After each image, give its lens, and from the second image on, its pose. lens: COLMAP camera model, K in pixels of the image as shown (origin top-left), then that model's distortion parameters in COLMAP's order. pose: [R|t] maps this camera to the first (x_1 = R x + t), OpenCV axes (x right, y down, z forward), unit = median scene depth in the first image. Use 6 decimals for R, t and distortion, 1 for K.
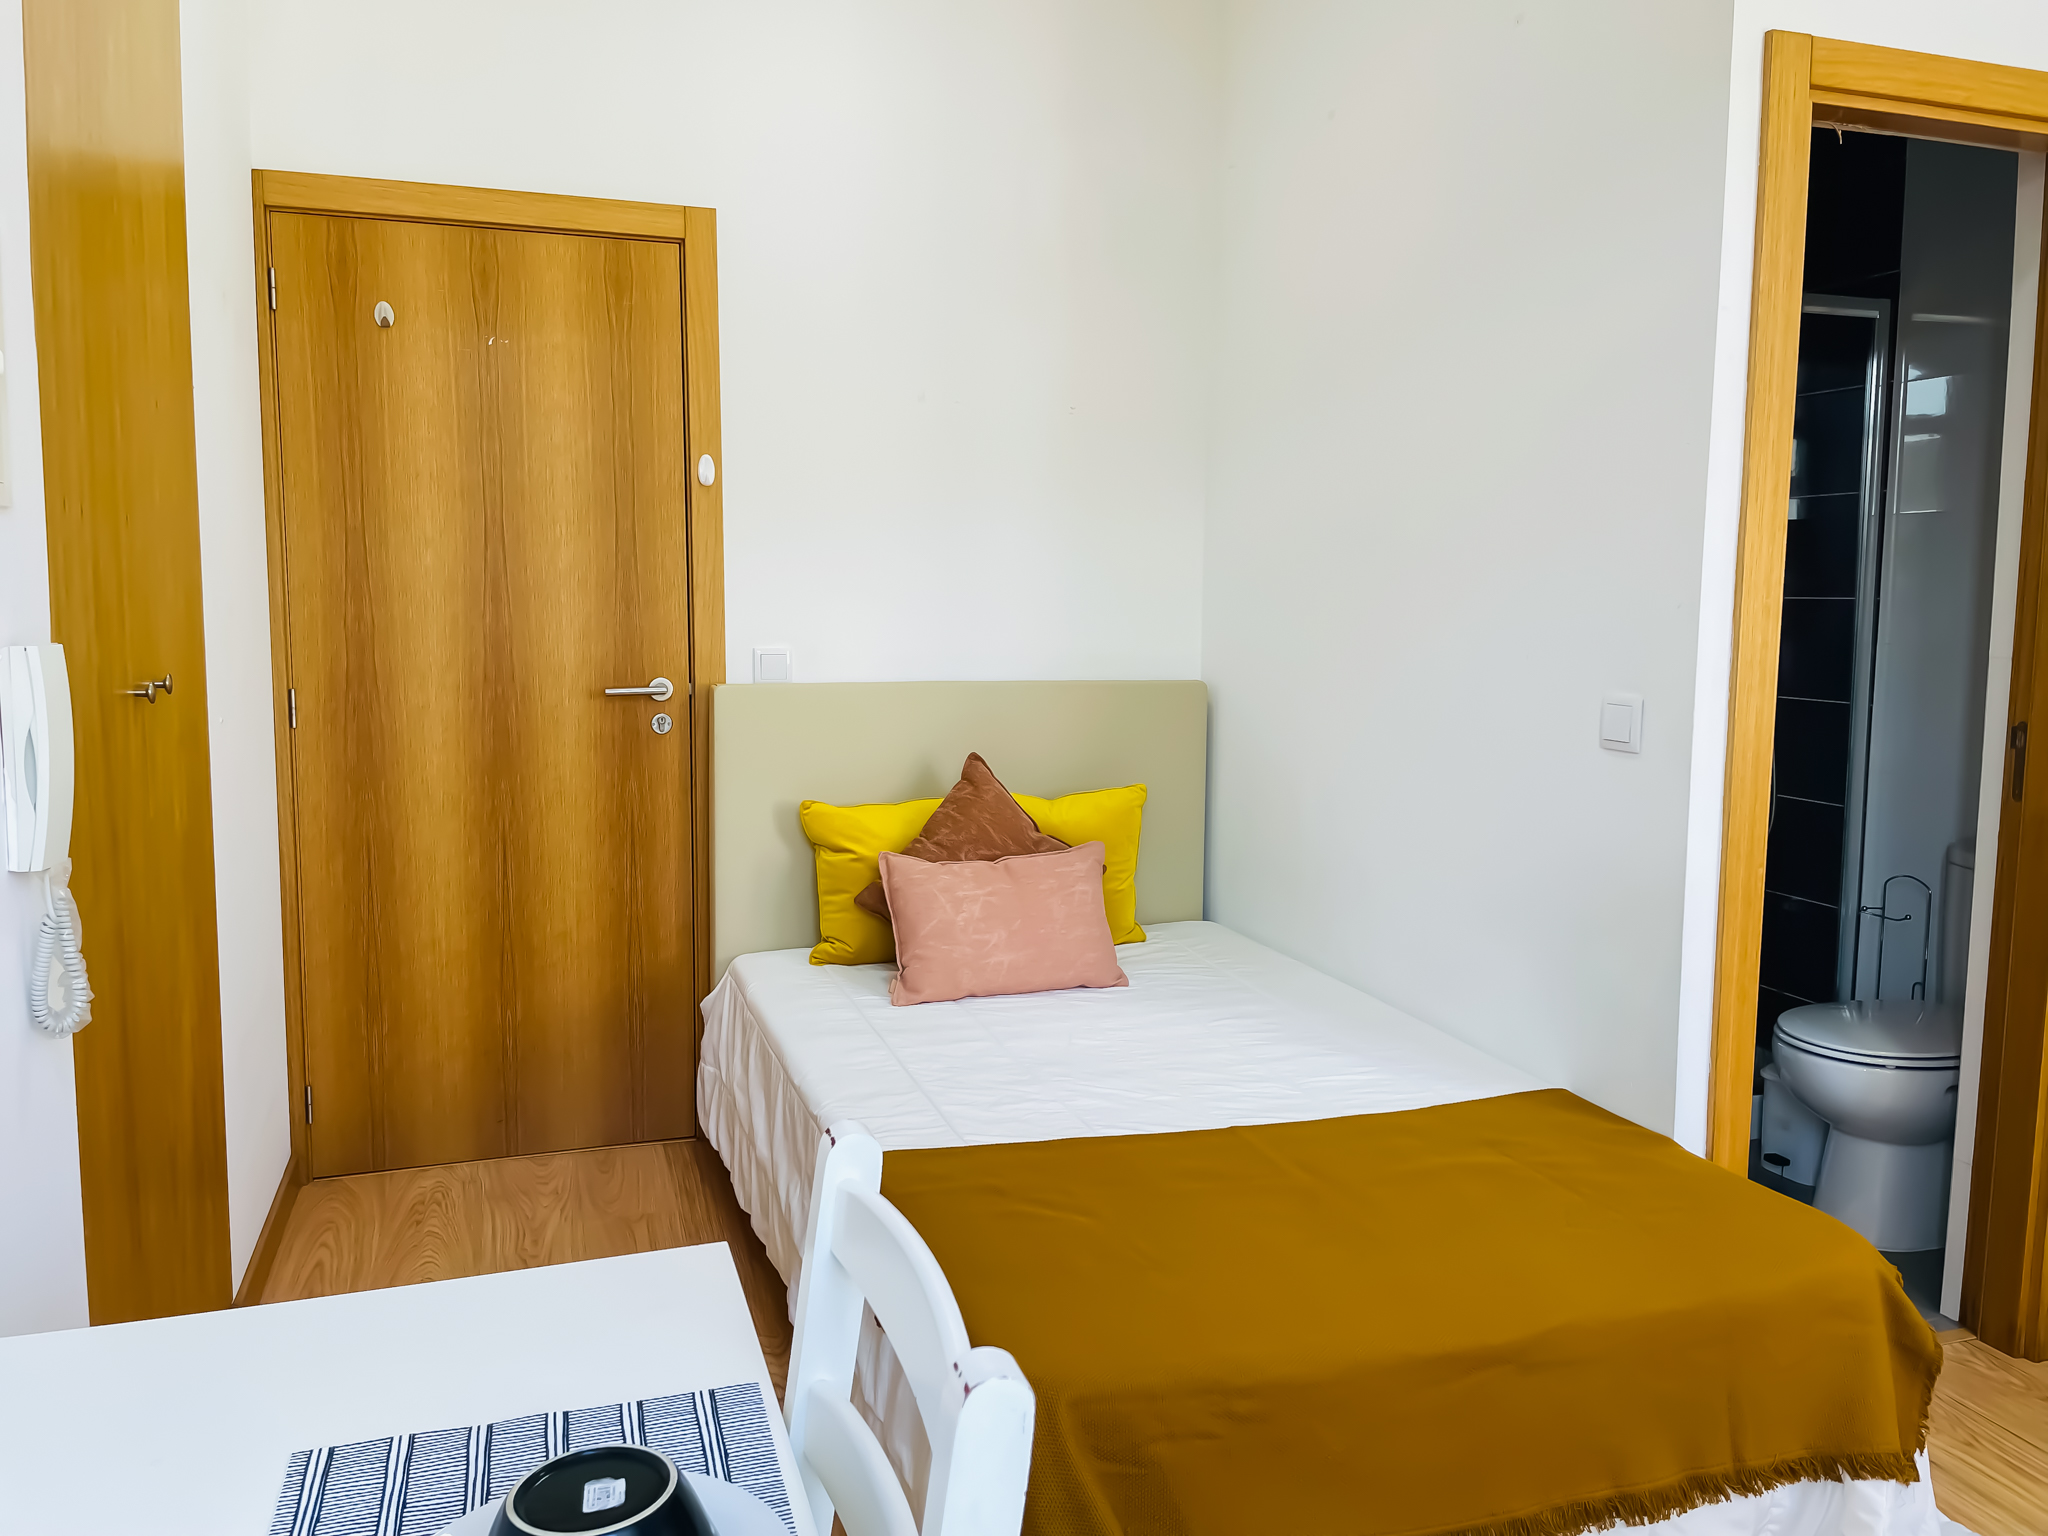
lens RADIAL K [[1547.1, 0, 1019.8], [0, 1547.1, 753.6], [0, 0, 1]] dist [0.099749, -0.137643]
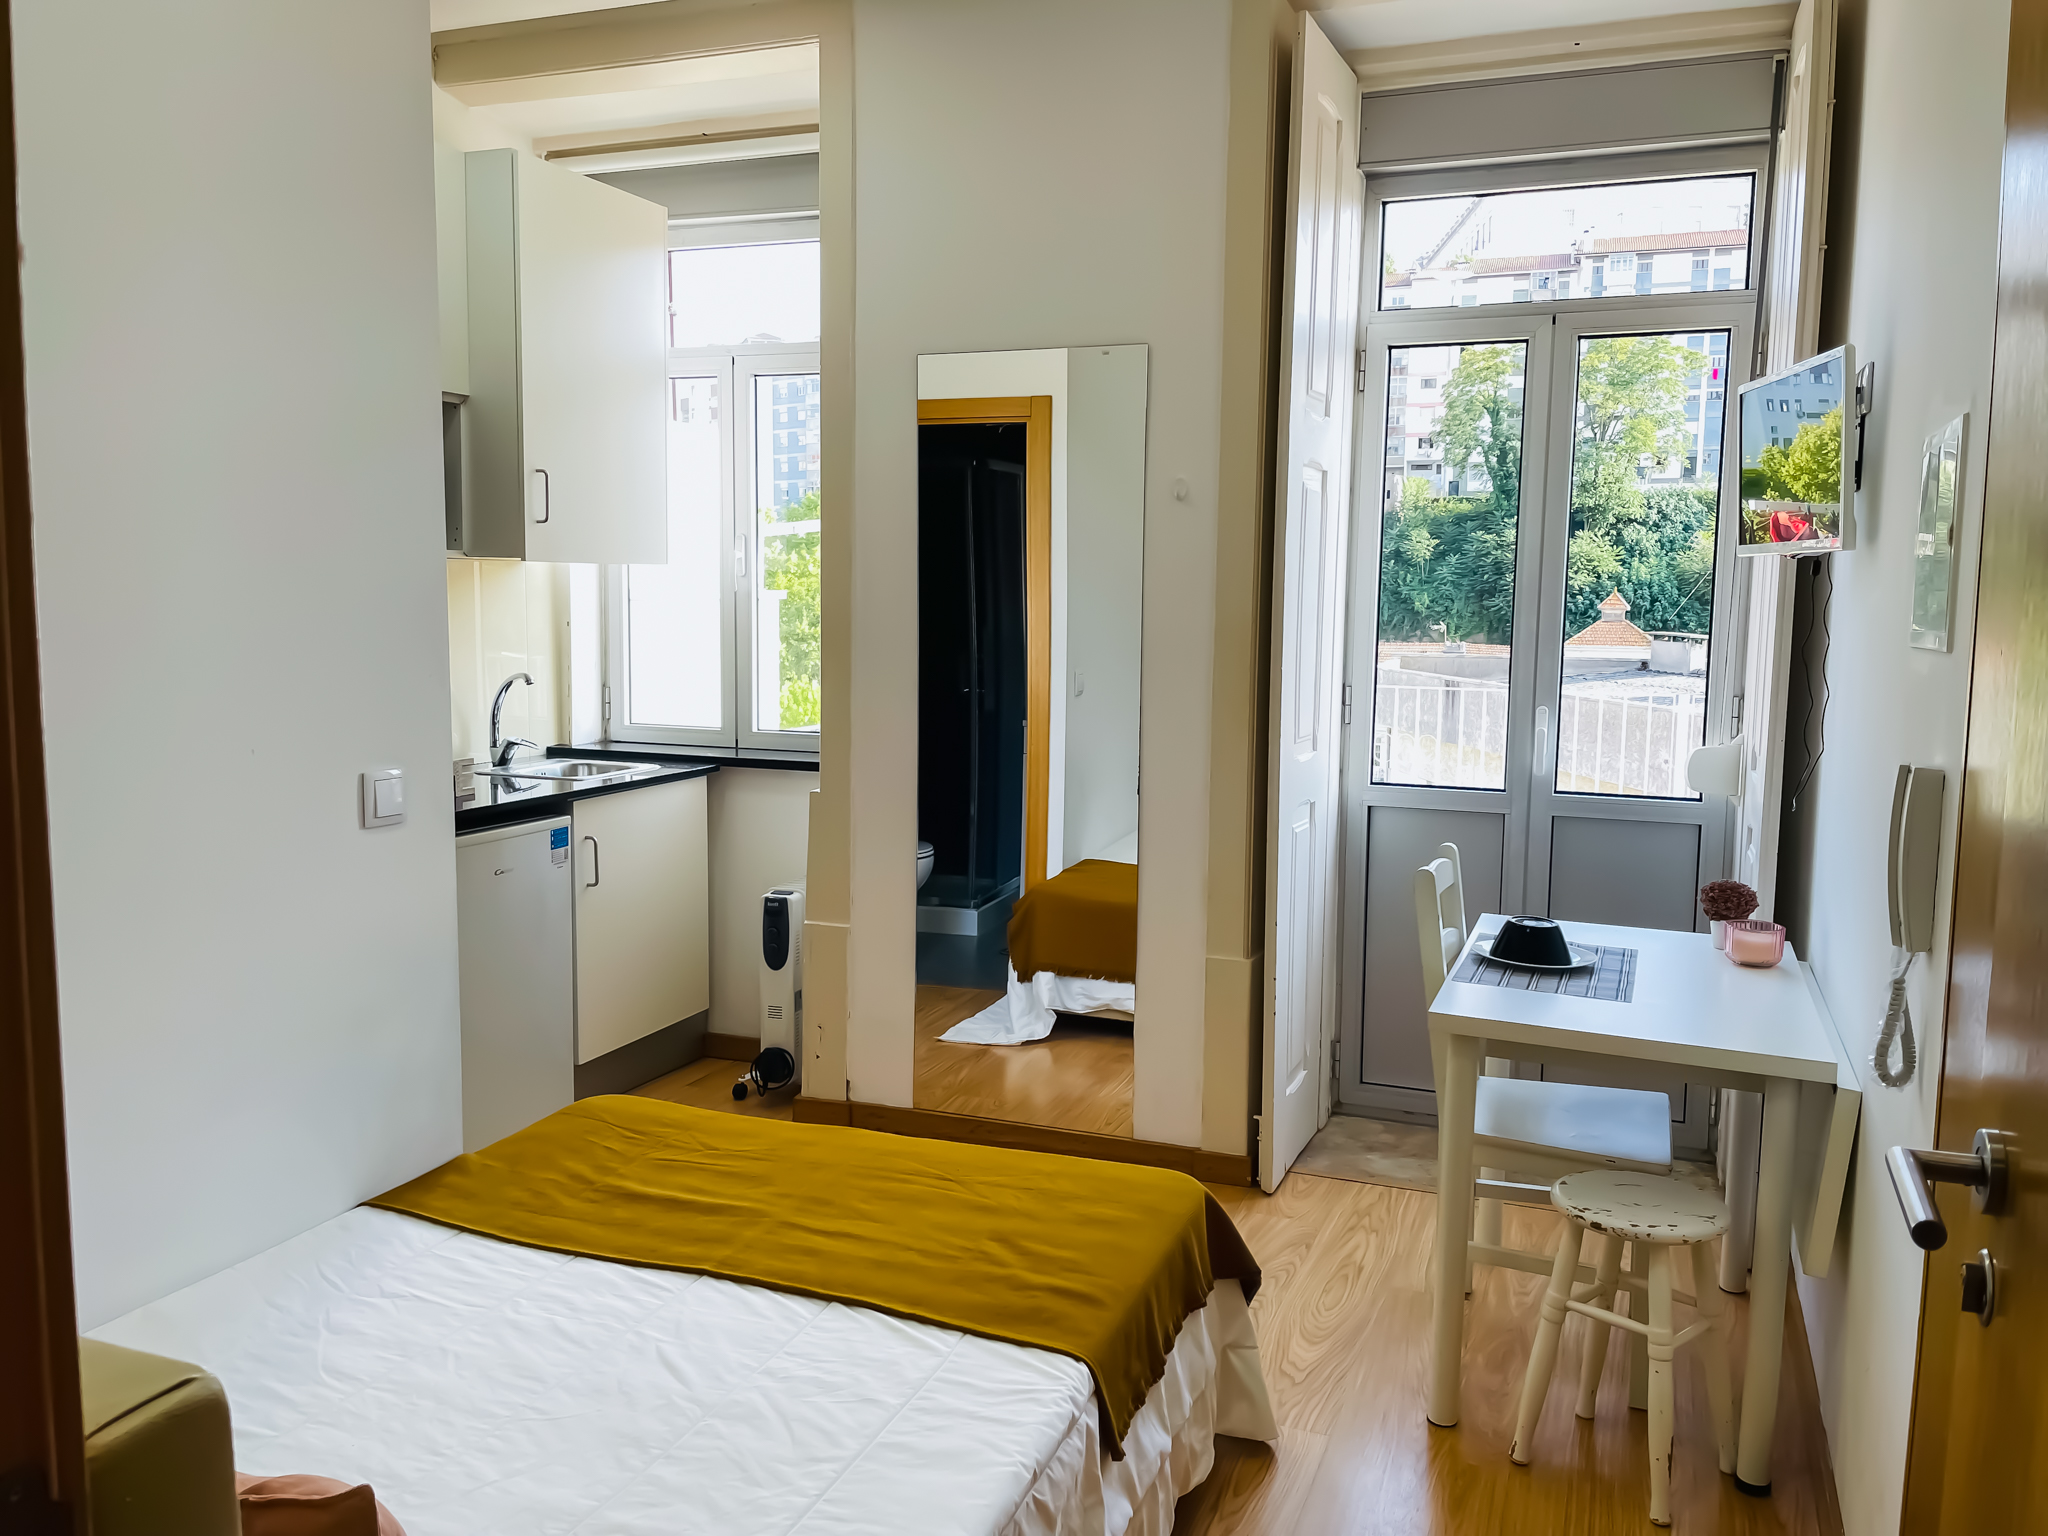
lens RADIAL K [[1544.7, 0, 1026.1], [0, 1544.7, 754.1], [0, 0, 1]] dist [0.098064, -0.133810]
pose [[-0.767811, -0.085103, 0.634999, -0.404536], [0.051232, 0.979809, 0.193263, -0.159924], [-0.638625, 0.180921, -0.747947, 1.088664]]
